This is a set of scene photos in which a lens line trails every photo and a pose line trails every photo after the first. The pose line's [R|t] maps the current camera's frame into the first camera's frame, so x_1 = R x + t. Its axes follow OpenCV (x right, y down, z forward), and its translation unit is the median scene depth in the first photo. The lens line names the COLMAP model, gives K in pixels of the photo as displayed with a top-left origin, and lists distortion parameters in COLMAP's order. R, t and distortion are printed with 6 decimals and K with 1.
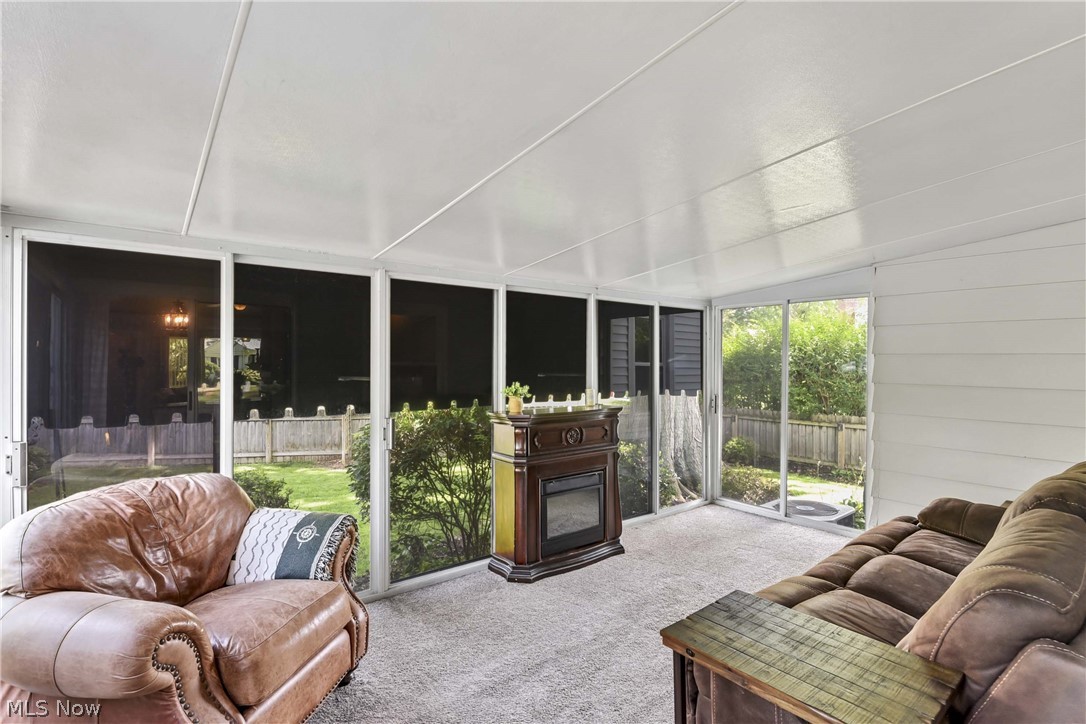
lens RADIAL K [[529.1, 0, 542.7], [0, 529.1, 357.4], [0, 0, 1]] dist [-0.000341, -0.000113]
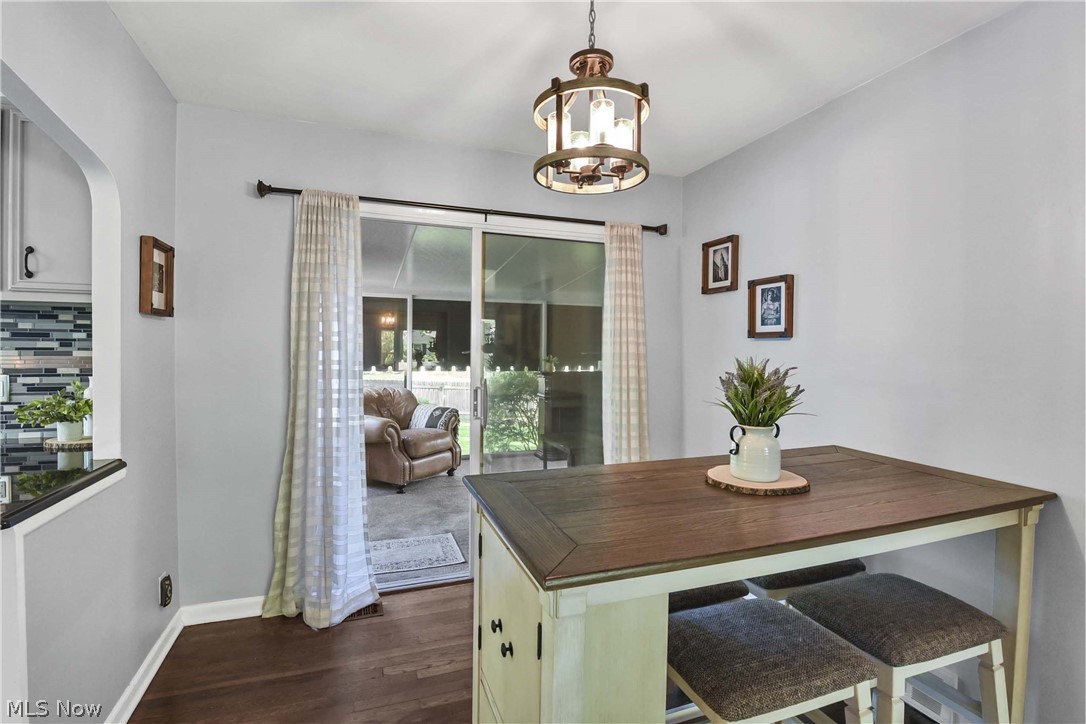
lens RADIAL K [[498.9, 0, 537.5], [0, 498.9, 355.0], [0, 0, 1]] dist [0.000861, -0.000216]
pose [[0.952514, 0.011677, -0.304270, 0.669919], [-0.007671, 0.999868, 0.014357, 0.034363], [0.304397, -0.011341, 0.952478, -1.013308]]
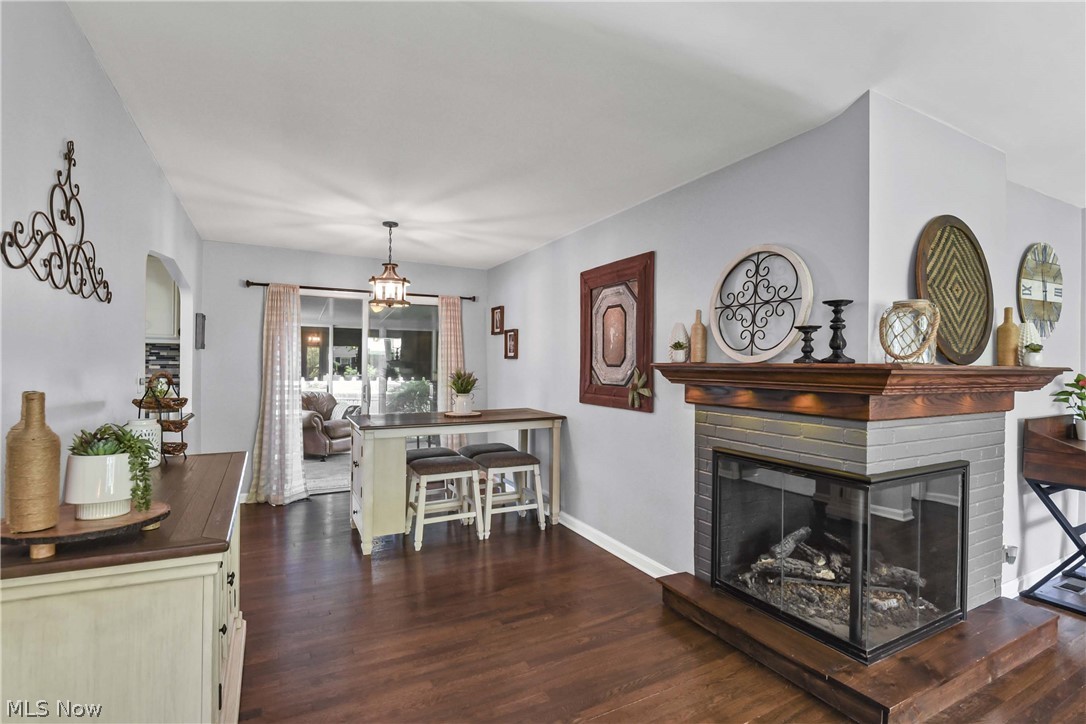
lens RADIAL K [[502.4, 0, 543.0], [0, 502.4, 362.0], [0, 0, 1]] dist [-0.001776, -0.000212]
pose [[0.985253, 0.006266, -0.170989, 1.322370], [-0.006619, 0.999977, -0.001491, 0.025478], [0.170975, 0.002601, 0.985272, -1.975214]]
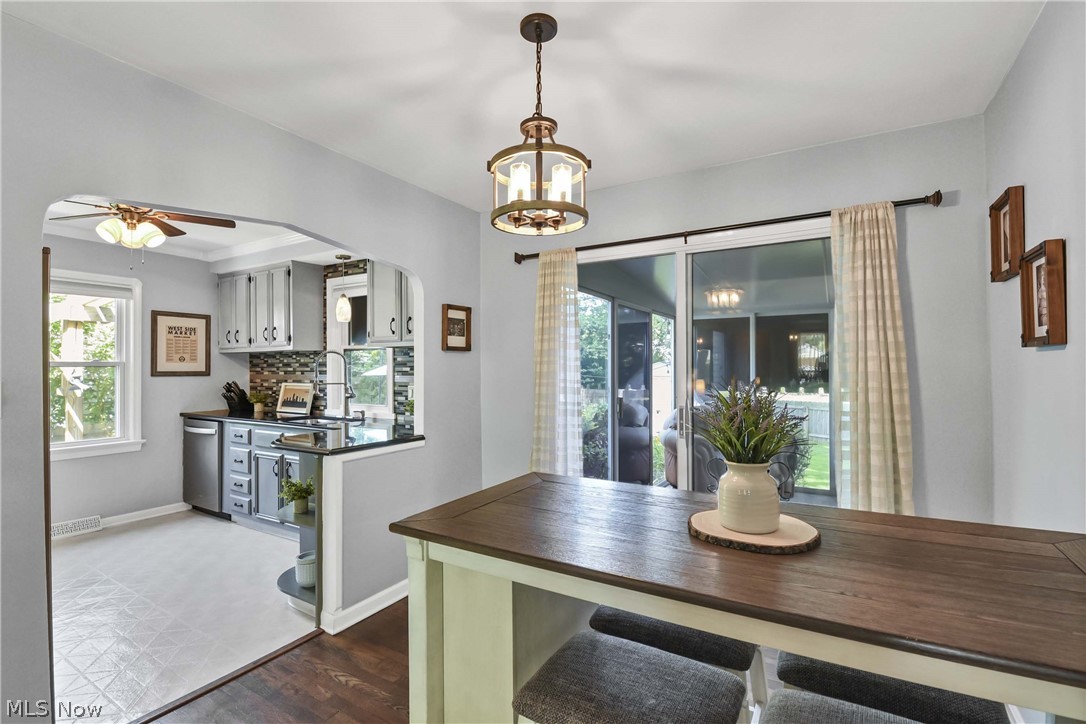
lens RADIAL K [[502.4, 0, 543.0], [0, 502.4, 362.0], [0, 0, 1]] dist [-0.001776, -0.000212]
pose [[0.369586, -0.015988, -0.929059, 1.177851], [0.004897, 0.999872, -0.015258, 0.037885], [0.929184, 0.001090, 0.369616, -0.692188]]
